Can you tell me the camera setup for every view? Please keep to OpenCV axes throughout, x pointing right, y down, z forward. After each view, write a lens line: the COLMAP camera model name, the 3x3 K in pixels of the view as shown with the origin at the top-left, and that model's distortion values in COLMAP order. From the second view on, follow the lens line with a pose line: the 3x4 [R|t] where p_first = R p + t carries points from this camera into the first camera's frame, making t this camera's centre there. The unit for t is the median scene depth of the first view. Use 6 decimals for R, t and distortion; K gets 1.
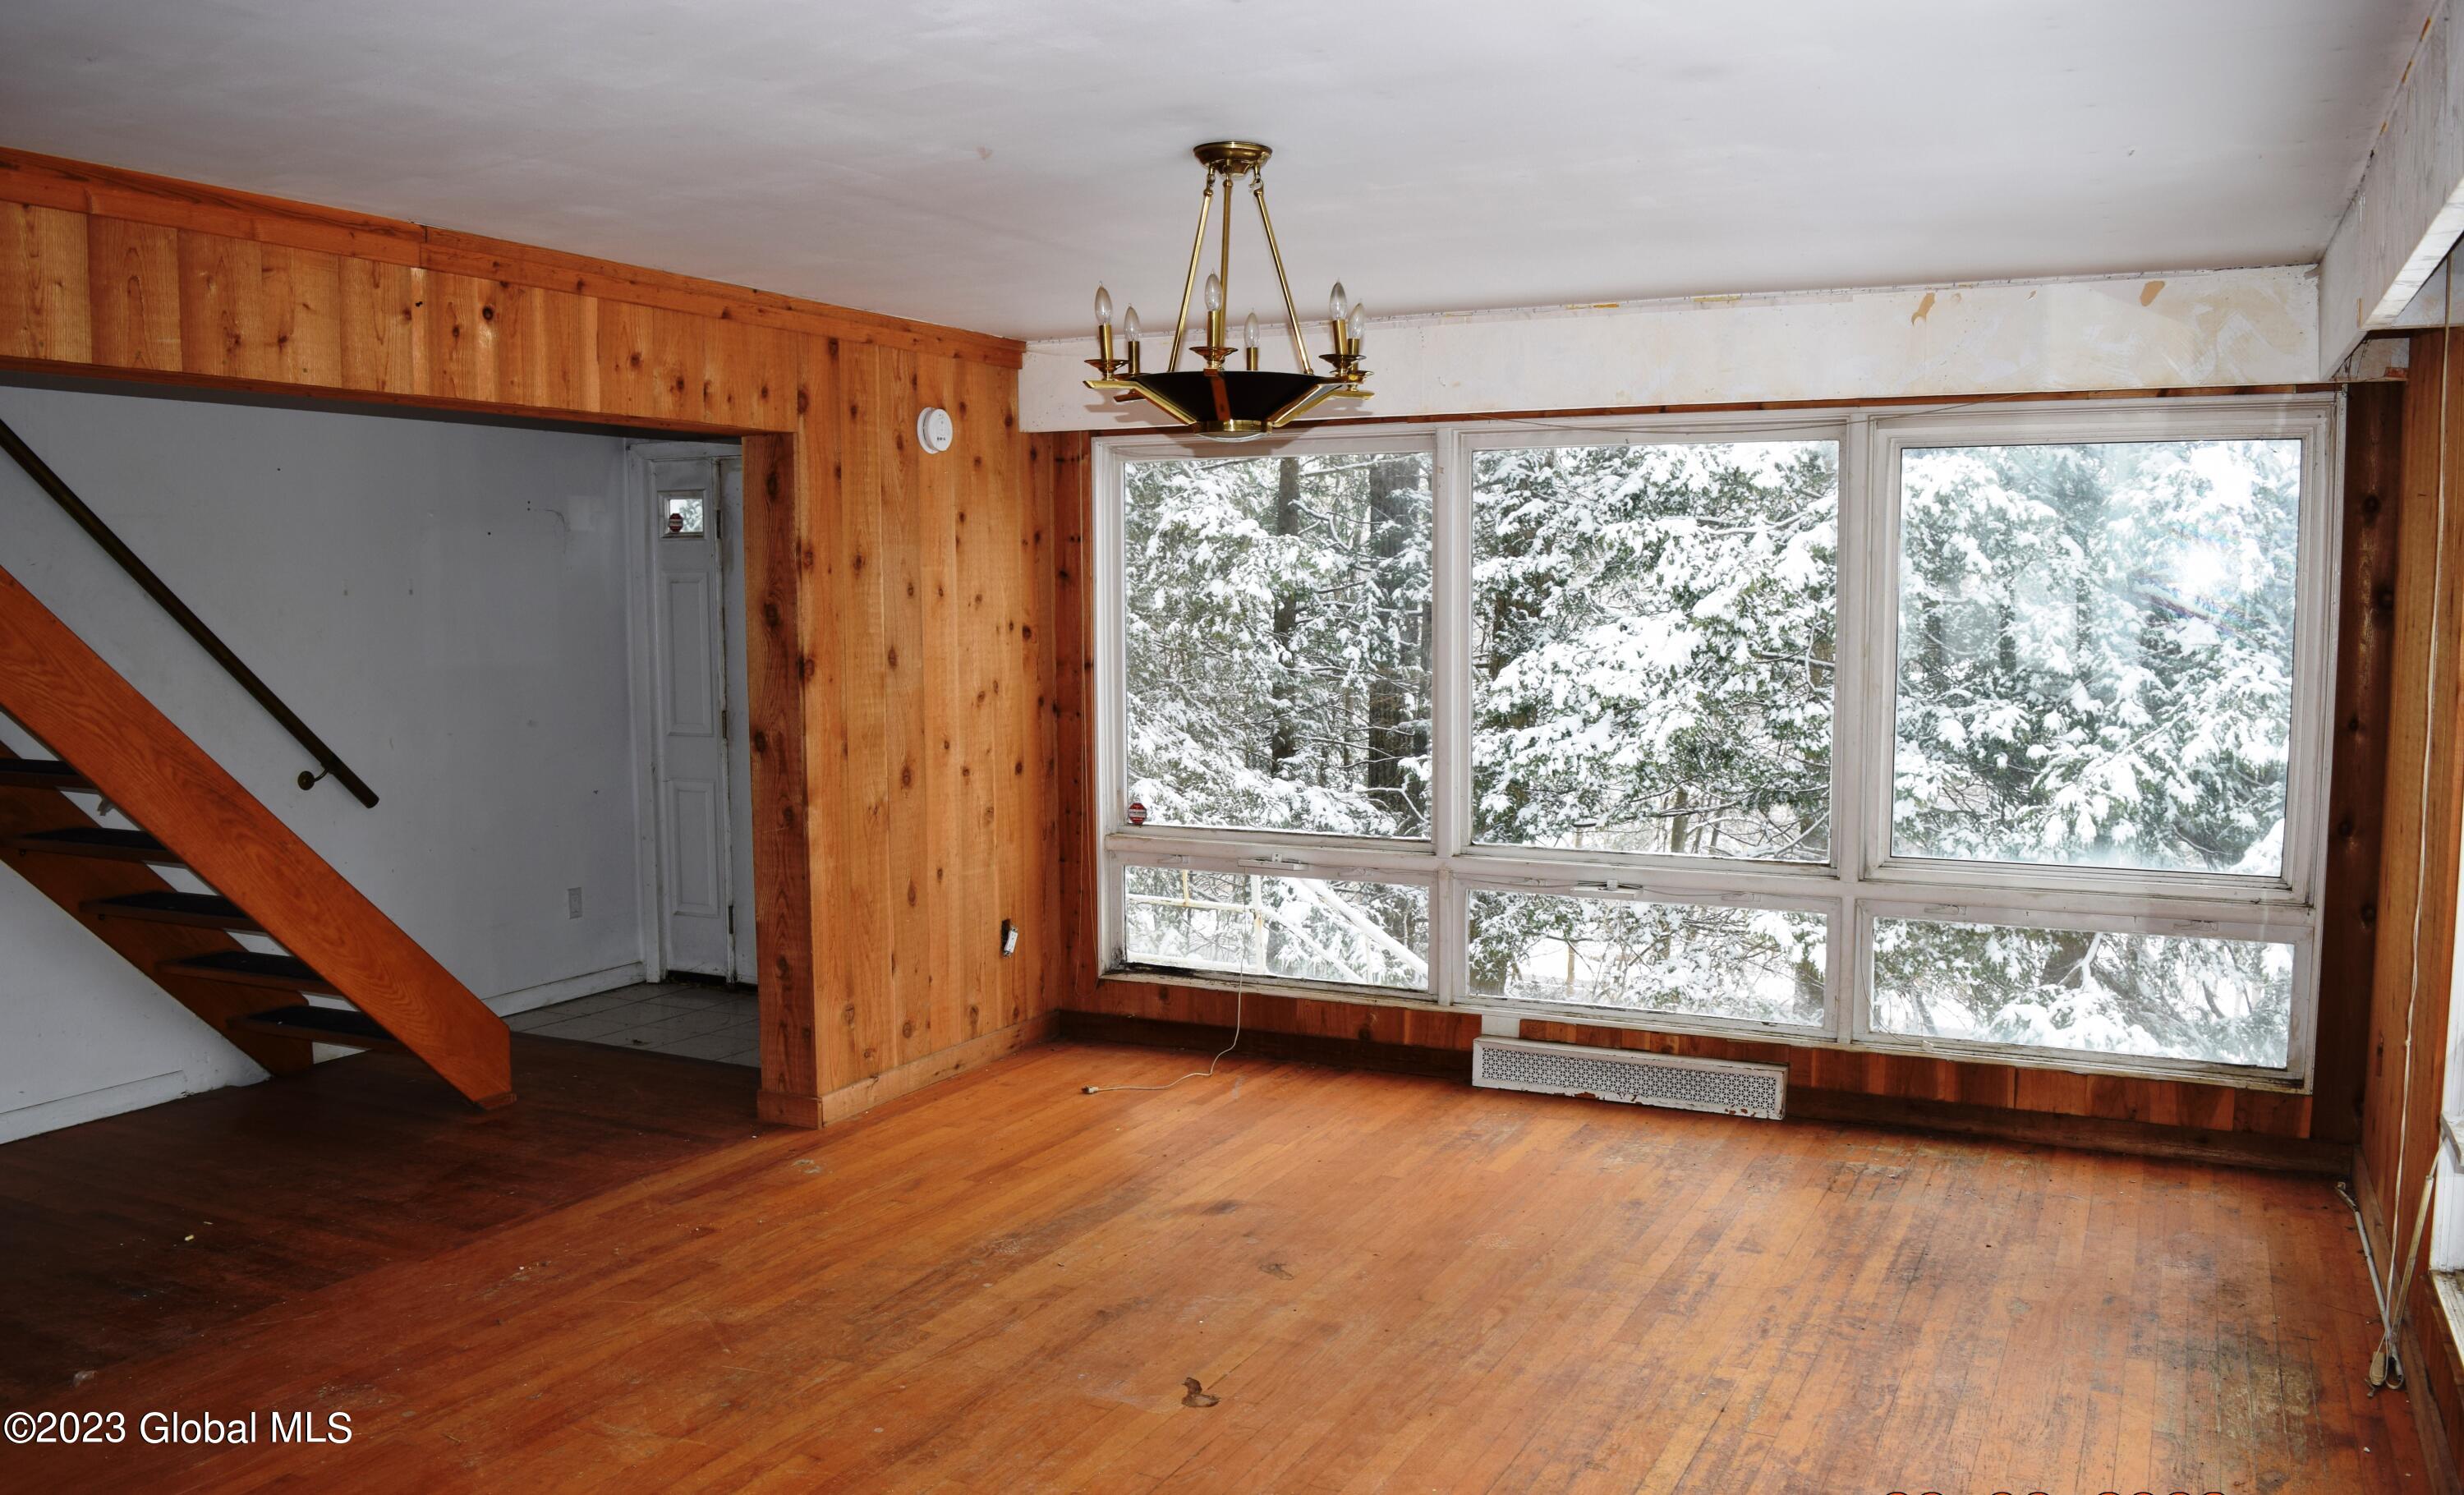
lens RADIAL K [[1944.1, 0, 1232.0], [0, 1944.1, 747.5], [0, 0, 1]] dist [-0.065920, -0.000644]
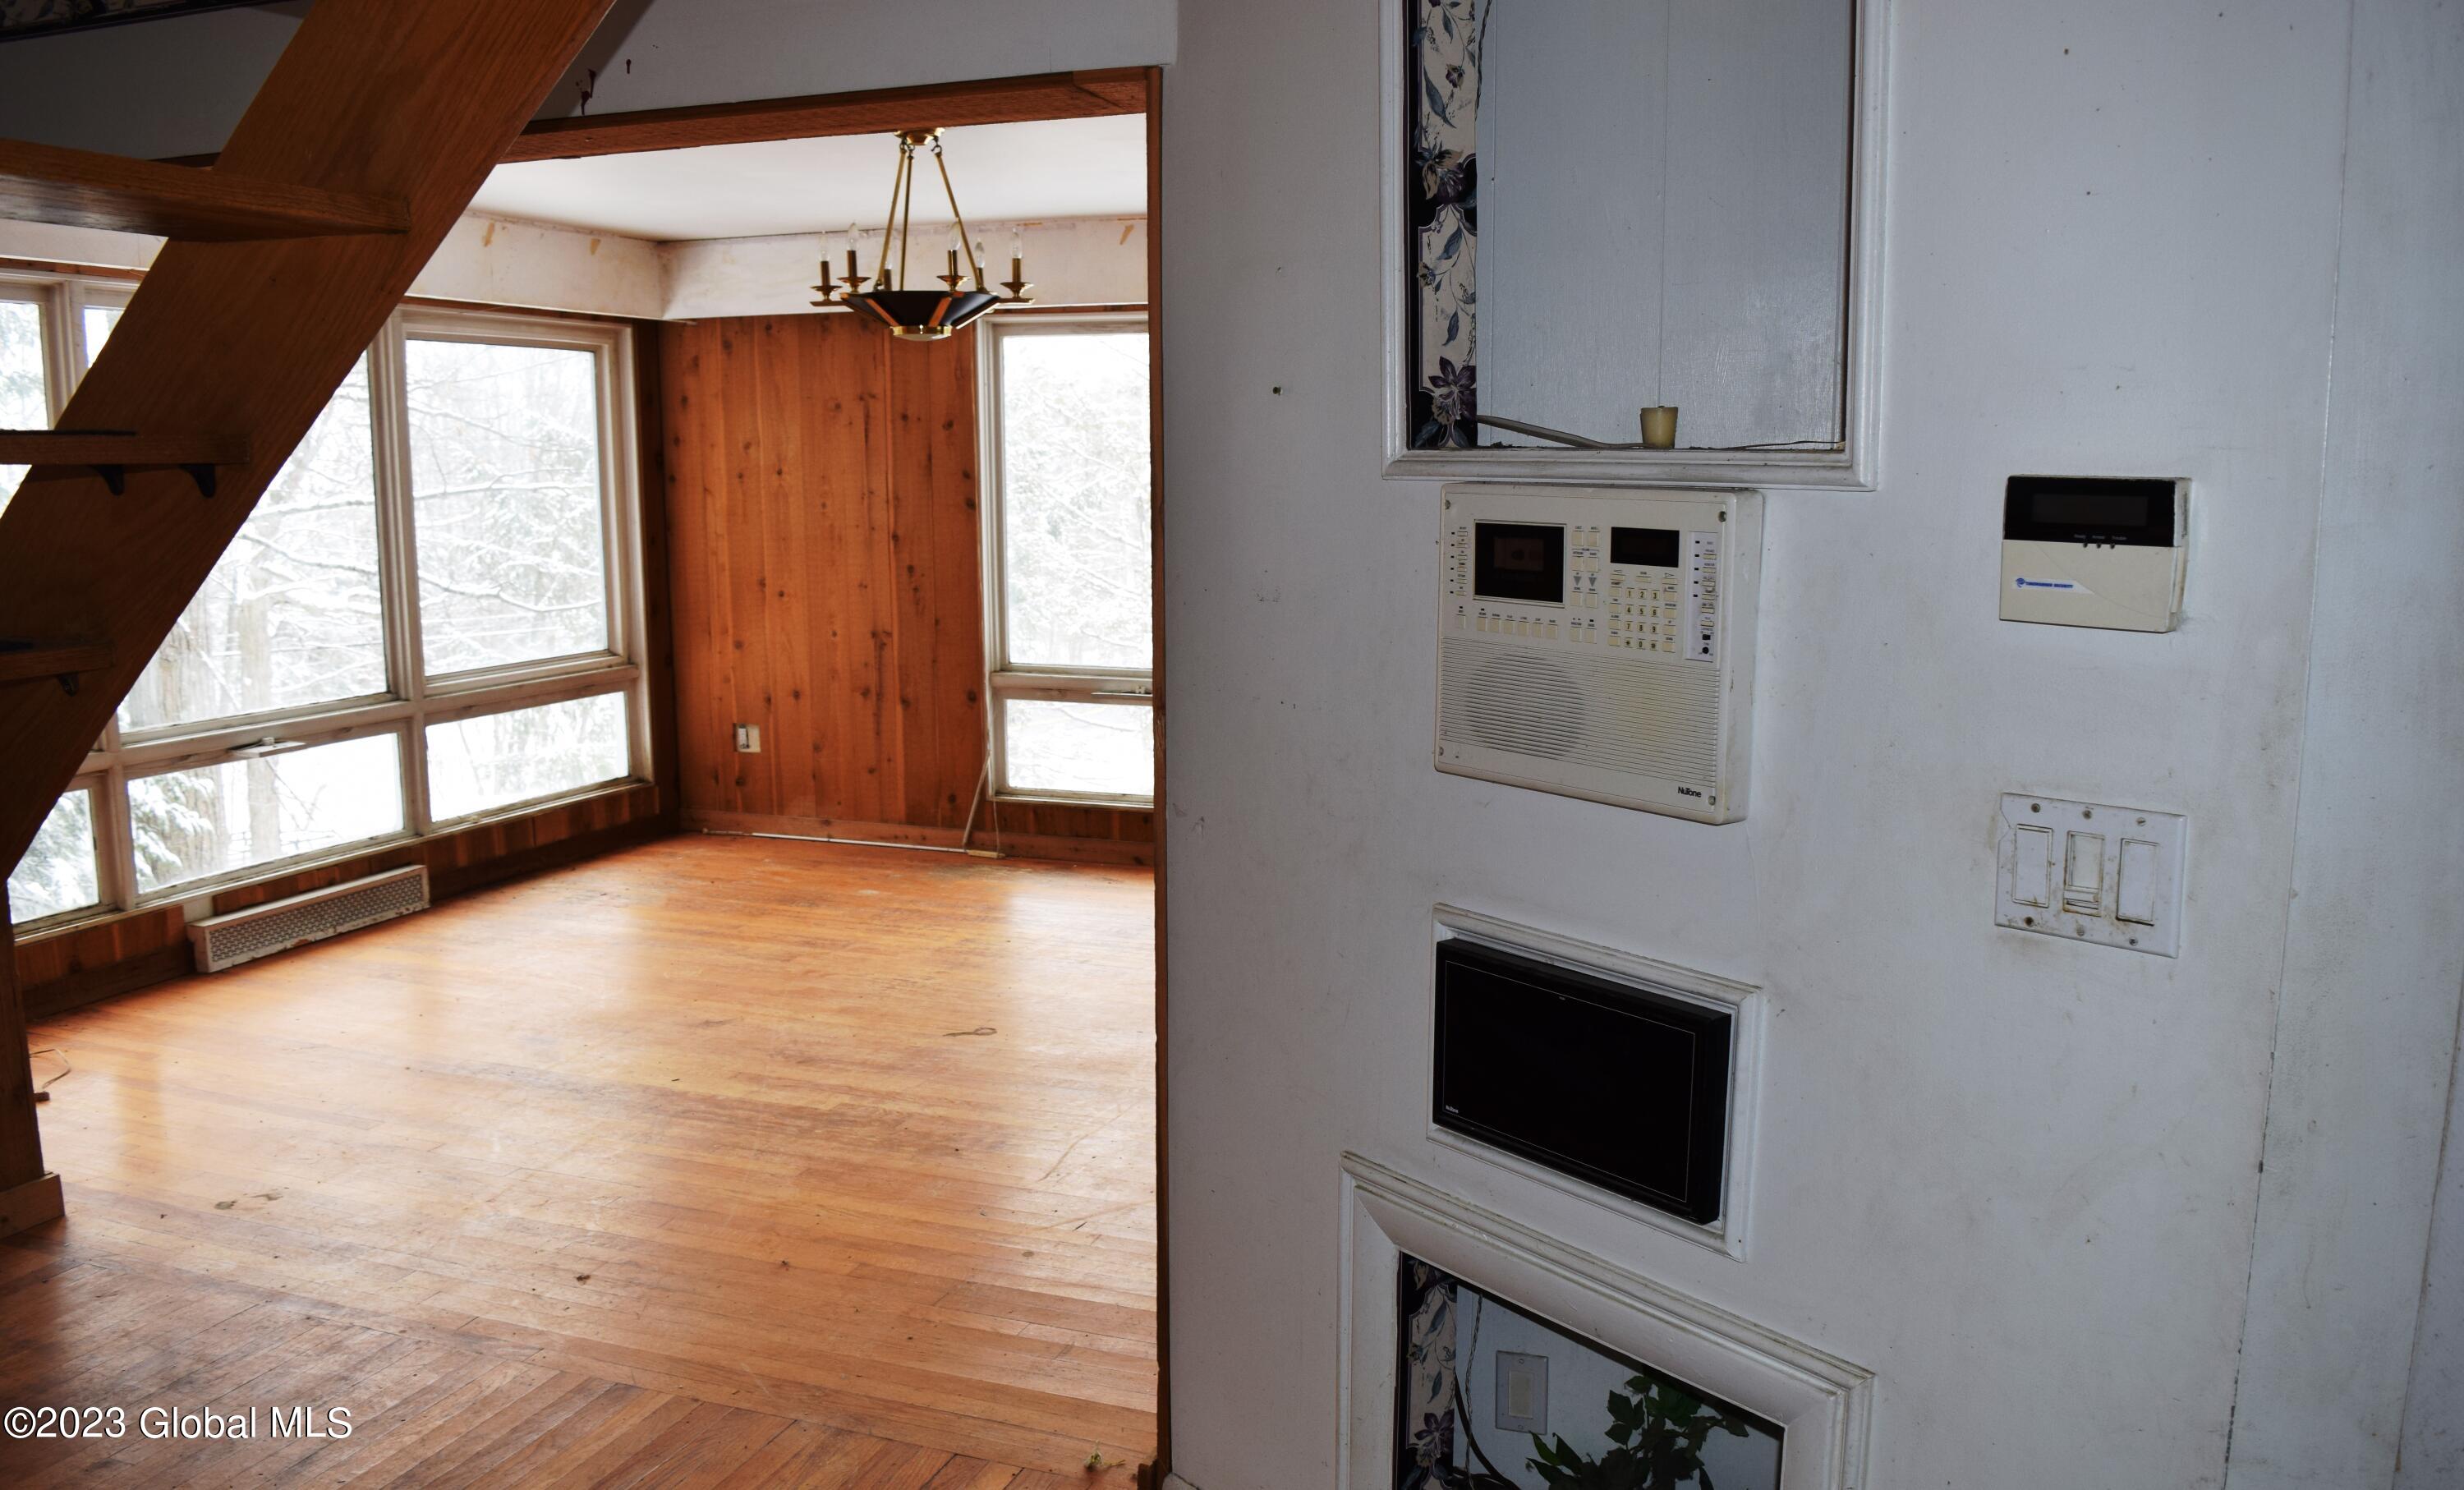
lens RADIAL K [[1944.1, 0, 1232.0], [0, 1944.1, 745.0], [0, 0, 1]] dist [-0.065920, -0.000644]
pose [[-0.105579, -0.142159, 0.984197, -1.217616], [0.086509, 0.984663, 0.151506, -0.052644], [-0.990641, 0.101138, -0.091661, 0.825494]]
